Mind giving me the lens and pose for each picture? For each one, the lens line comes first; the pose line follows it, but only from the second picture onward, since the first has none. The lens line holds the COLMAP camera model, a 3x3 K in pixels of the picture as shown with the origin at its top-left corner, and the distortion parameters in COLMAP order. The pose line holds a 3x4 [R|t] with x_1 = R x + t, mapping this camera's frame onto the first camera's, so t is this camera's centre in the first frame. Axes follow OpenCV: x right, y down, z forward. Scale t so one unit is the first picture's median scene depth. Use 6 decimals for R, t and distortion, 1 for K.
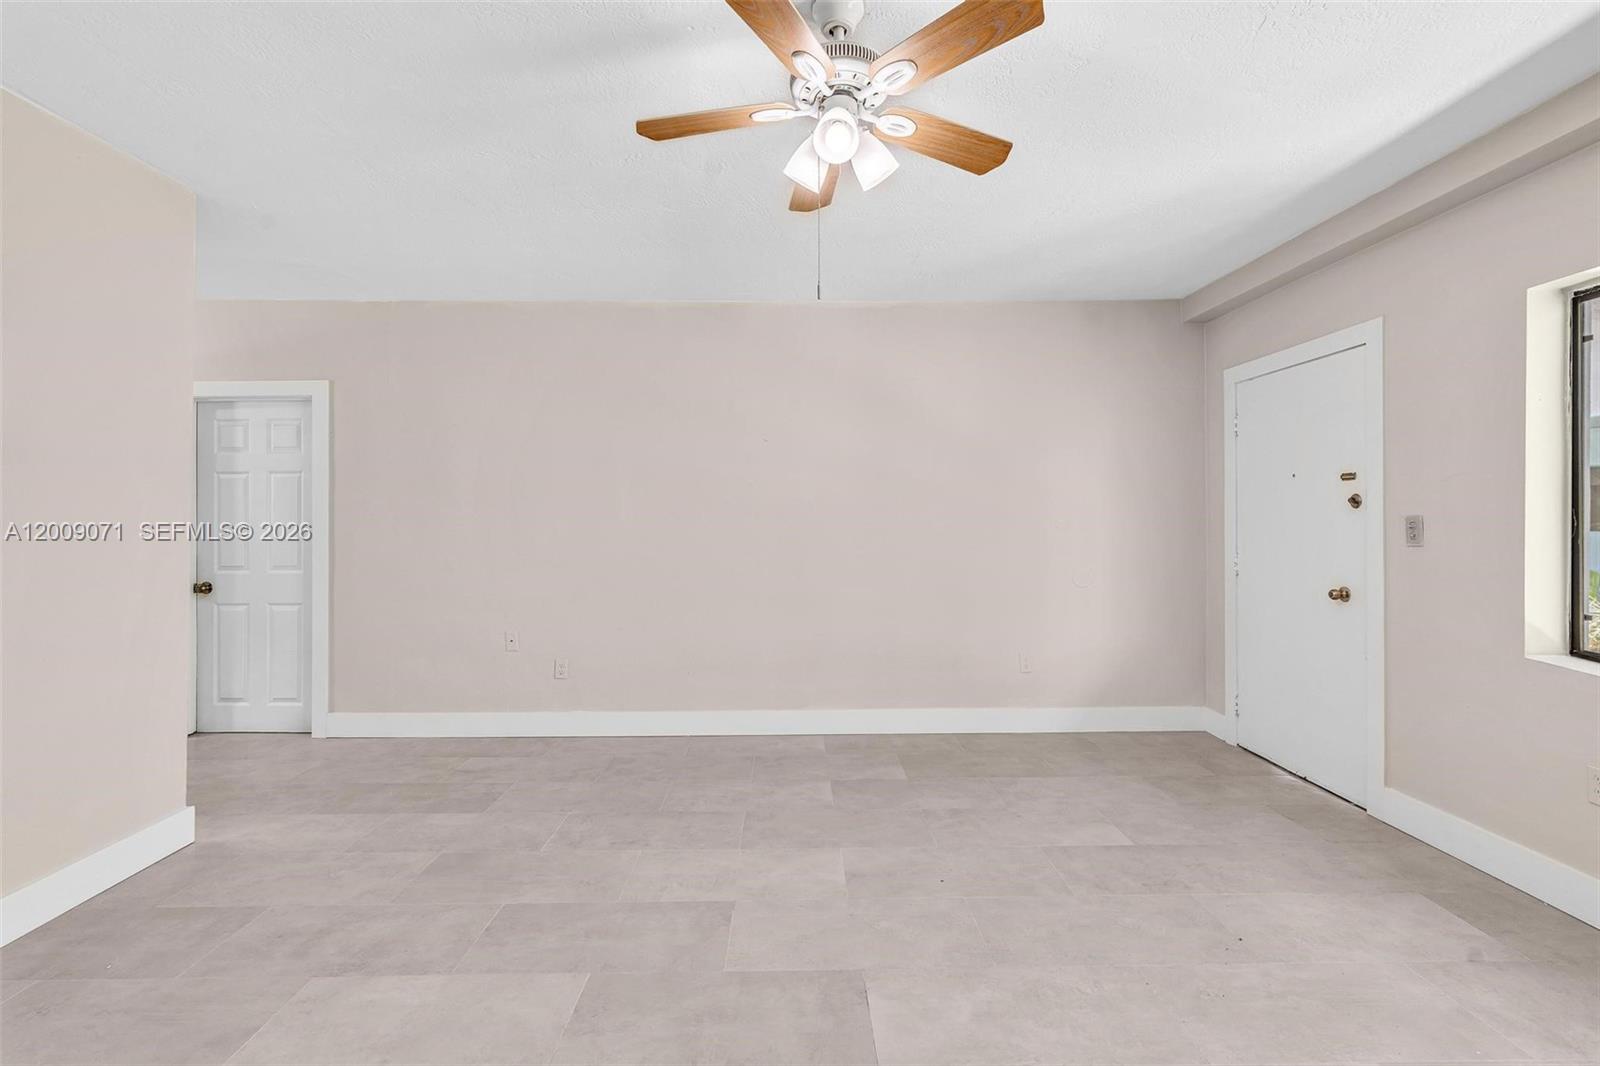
lens RADIAL K [[722.0, 0, 798.6], [0, 722.0, 515.0], [0, 0, 1]] dist [-0.002371, 0.000571]
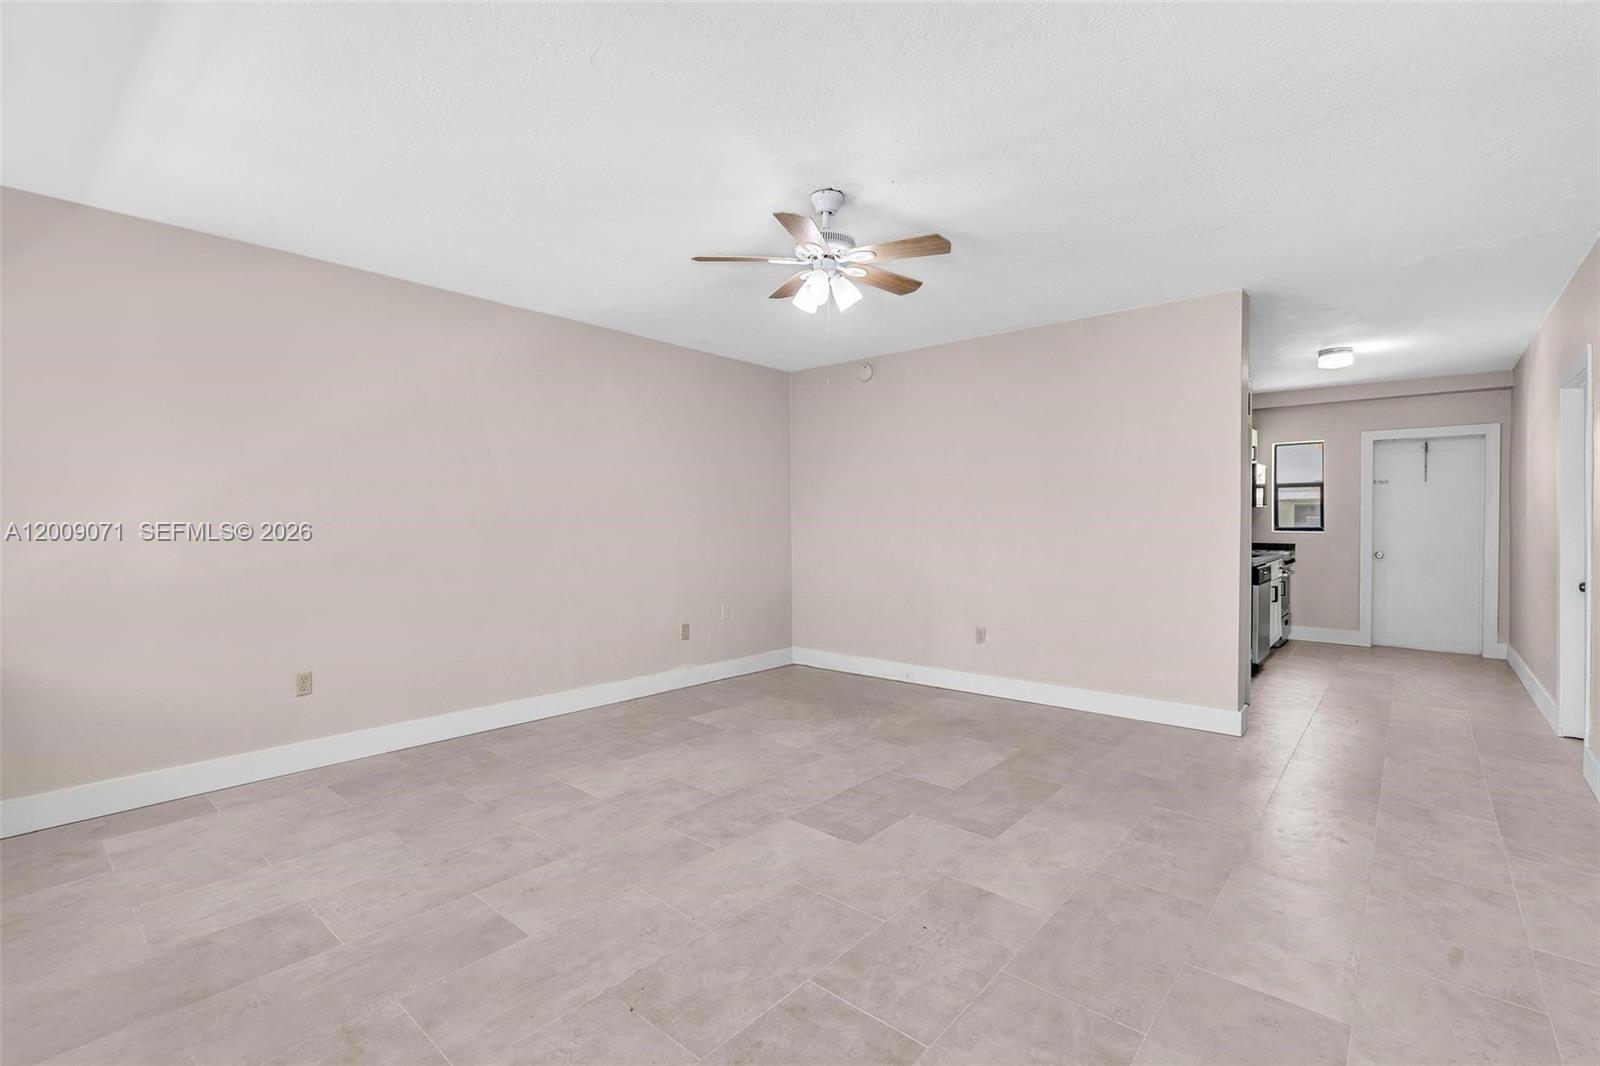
lens RADIAL K [[722.8, 0, 800.0], [0, 722.8, 533.0], [0, 0, 1]] dist [-0.001660, 0.000965]
pose [[-0.659452, 0.018668, -0.751515, 0.794501], [0.010250, 0.999822, 0.015842, 0.007966], [0.751677, 0.002744, -0.659526, 1.221368]]
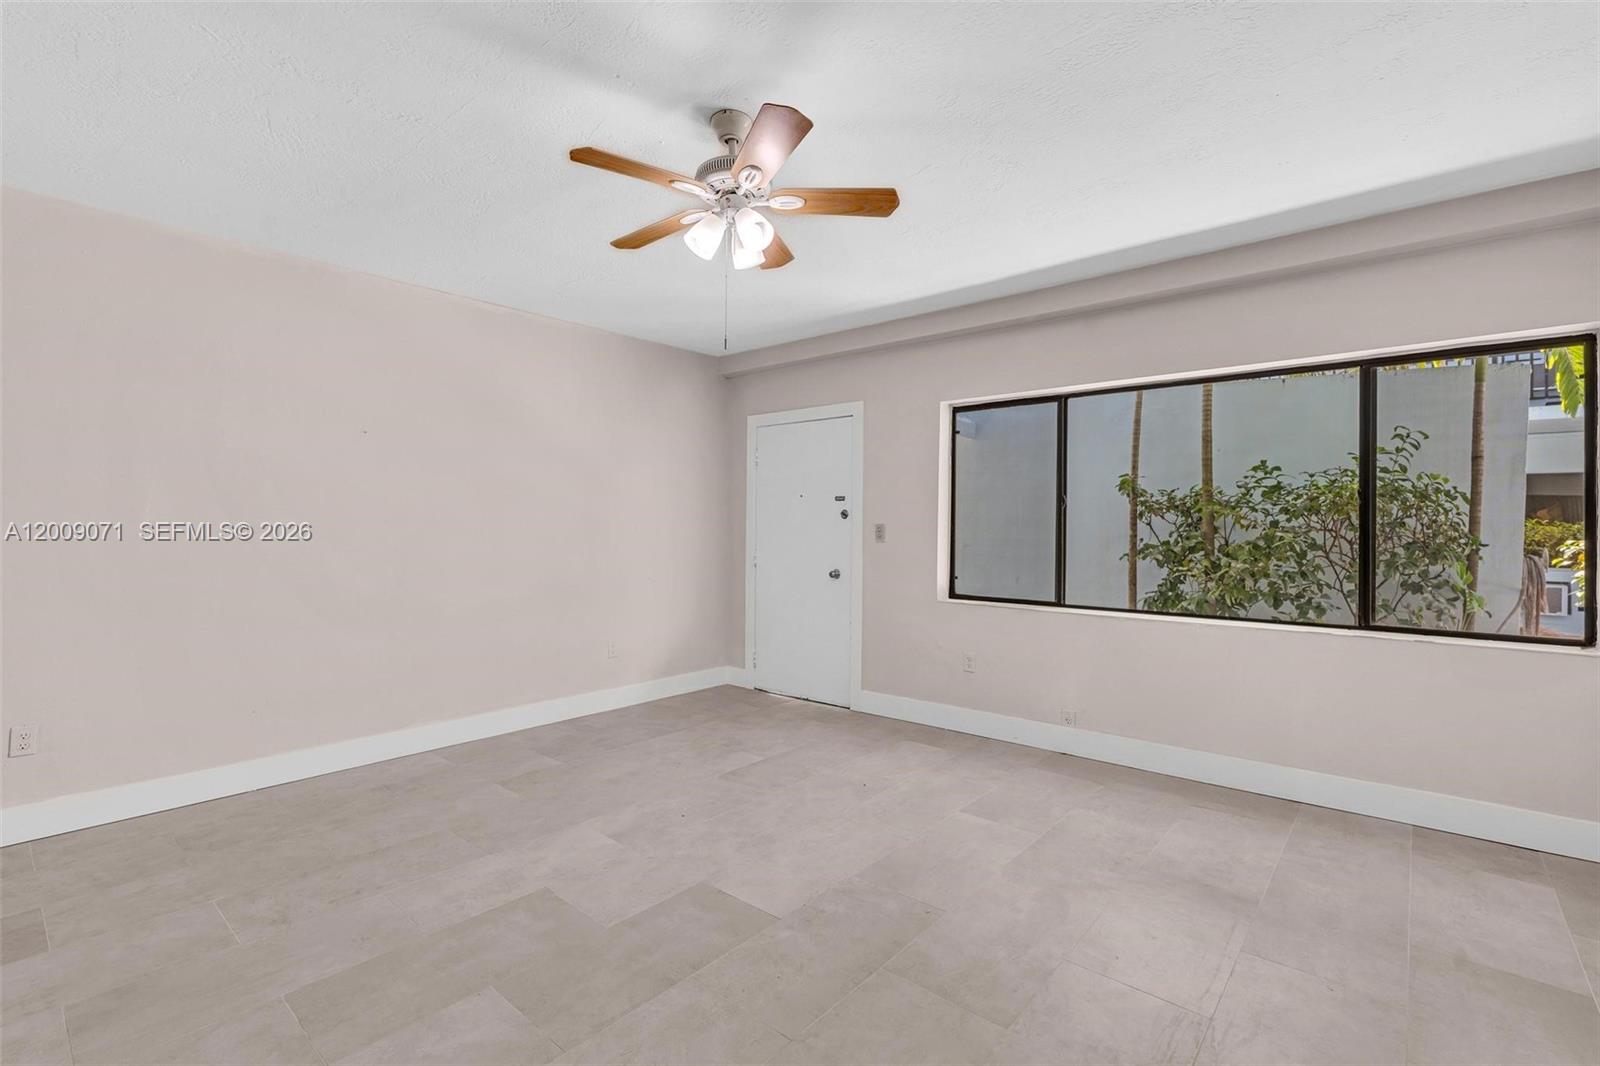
lens RADIAL K [[718.4, 0, 792.0], [0, 718.4, 524.0], [0, 0, 1]] dist [-0.000916, 0.000722]
pose [[0.667487, 0.009134, 0.744566, -0.496078], [-0.012197, 0.999925, -0.001332, 0.005953], [-0.744522, -0.008192, 0.667548, 0.037412]]
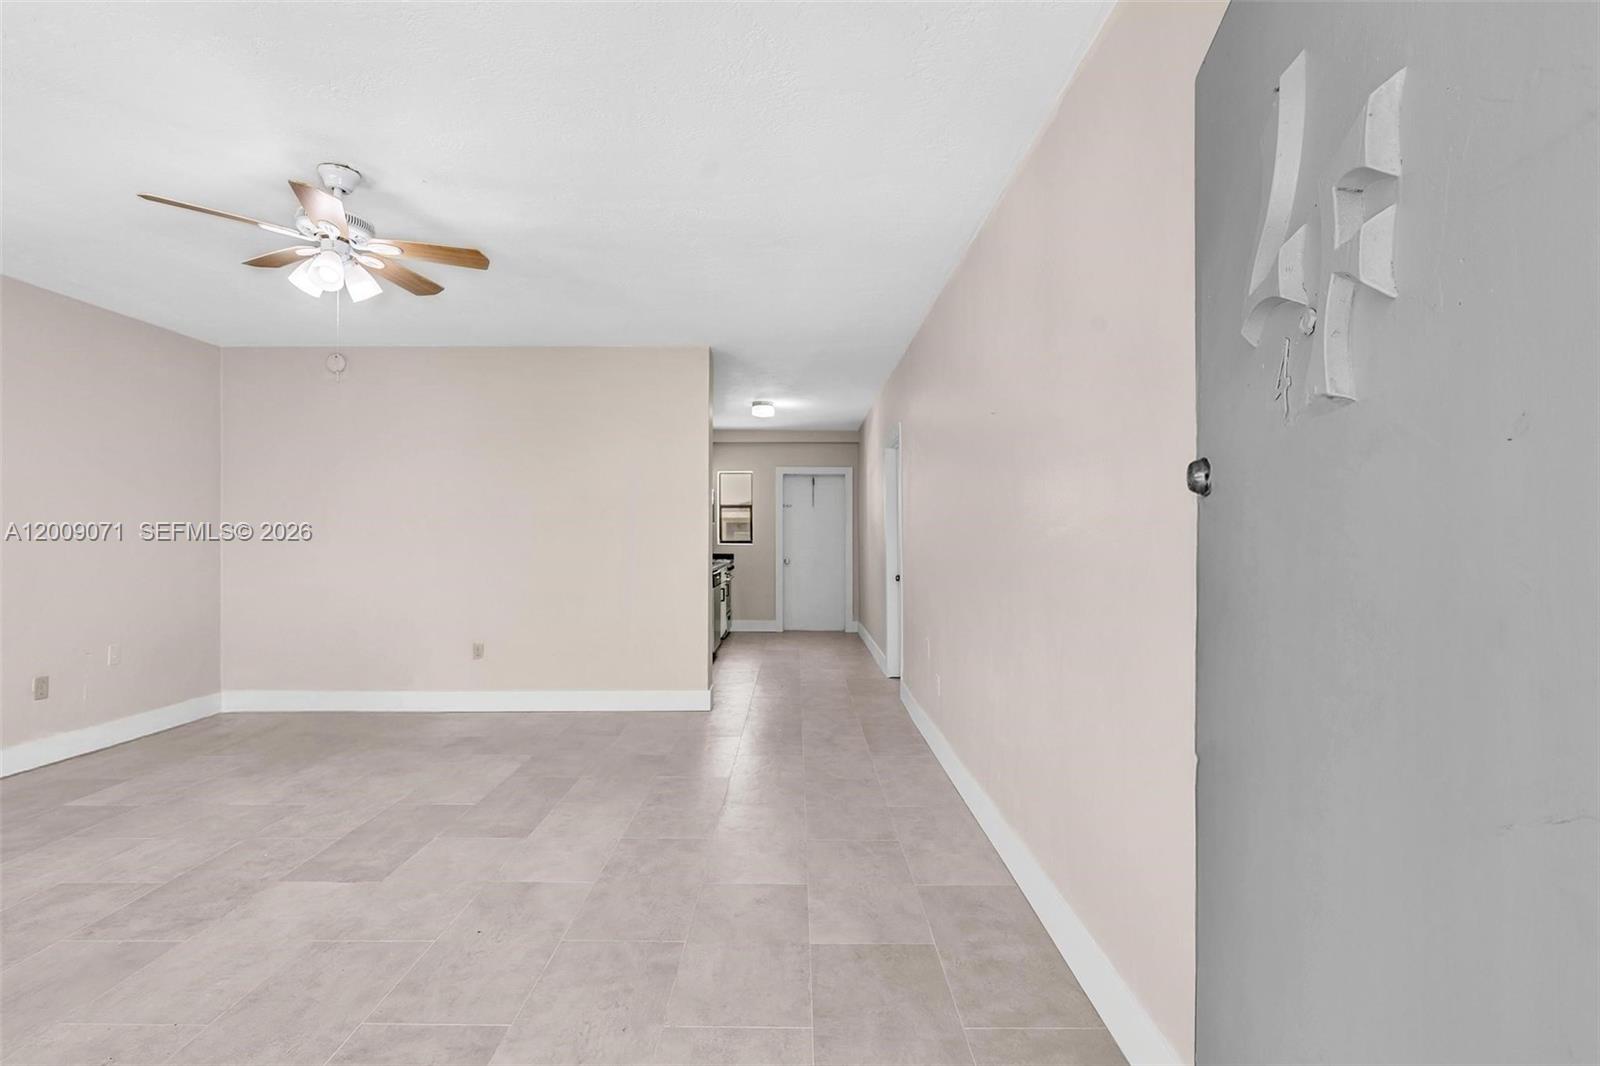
lens RADIAL K [[733.4, 0, 800.0], [0, 733.4, 533.0], [0, 0, 1]] dist [0.001533, 0.000808]
pose [[-0.008491, 0.000934, -0.999964, 0.919385], [0.005805, 0.999983, 0.000885, 0.012350], [0.999947, -0.005797, -0.008496, 1.172799]]
